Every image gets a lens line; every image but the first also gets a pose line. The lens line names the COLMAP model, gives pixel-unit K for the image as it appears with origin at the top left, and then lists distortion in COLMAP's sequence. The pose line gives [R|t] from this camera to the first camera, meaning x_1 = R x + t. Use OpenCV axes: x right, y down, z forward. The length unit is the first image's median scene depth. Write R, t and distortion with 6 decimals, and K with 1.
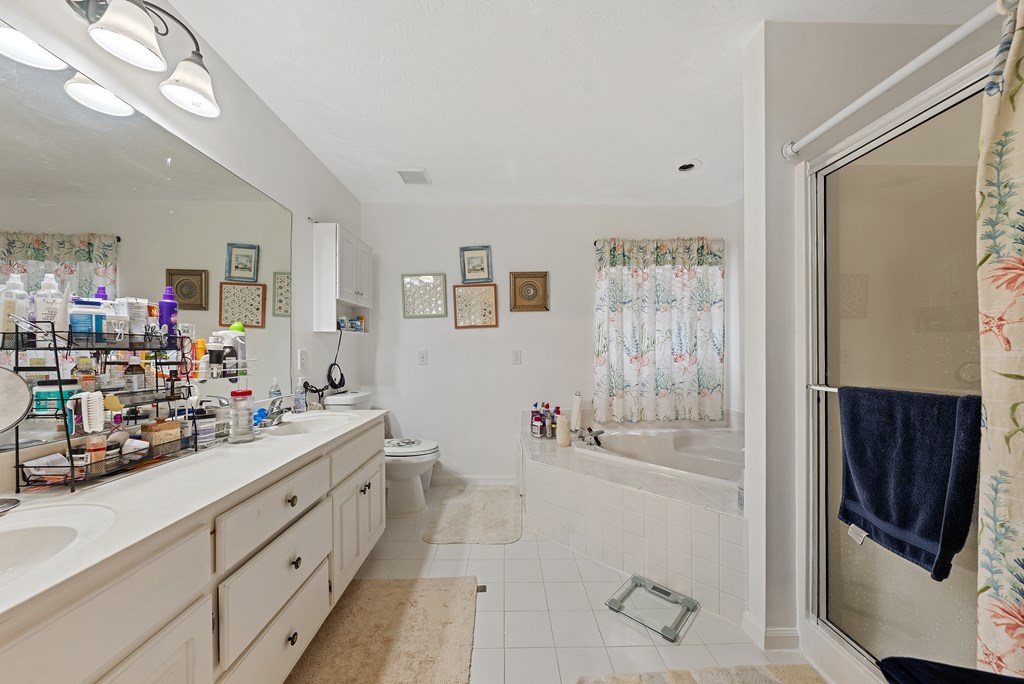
lens RADIAL K [[353.1, 0, 509.9], [0, 353.1, 348.5], [0, 0, 1]] dist [0.000608, 0.000181]
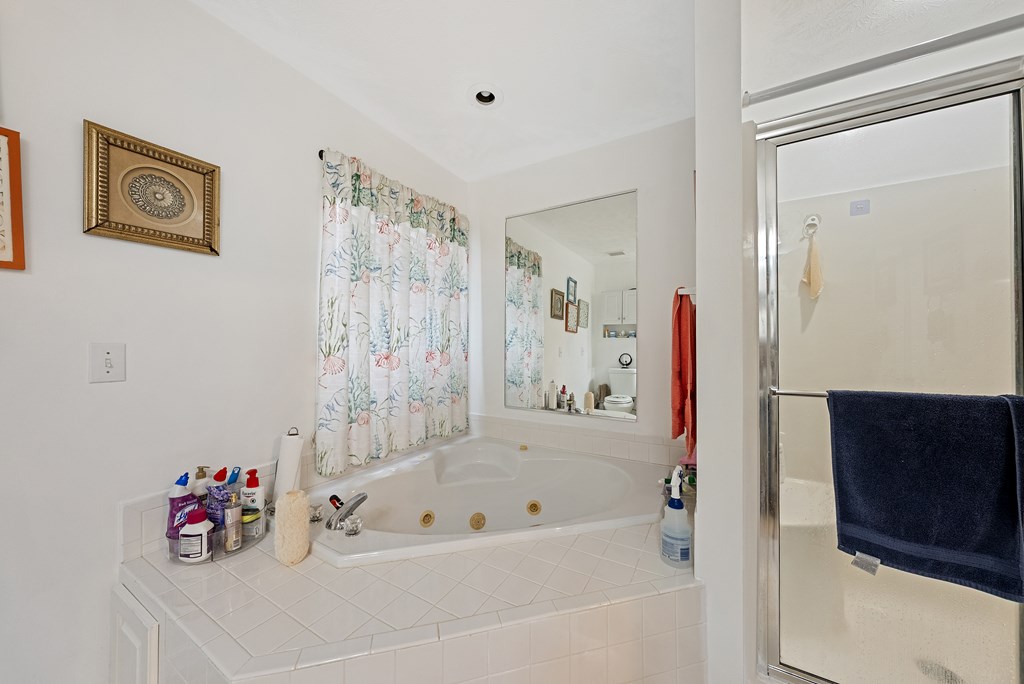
lens RADIAL K [[353.1, 0, 511.1], [0, 353.1, 342.7], [0, 0, 1]] dist [0.000608, 0.000181]
pose [[0.536160, 0.014720, 0.843988, -0.066817], [-0.005675, 0.999888, -0.013834, 0.006840], [-0.844097, 0.002627, 0.536183, 0.456067]]
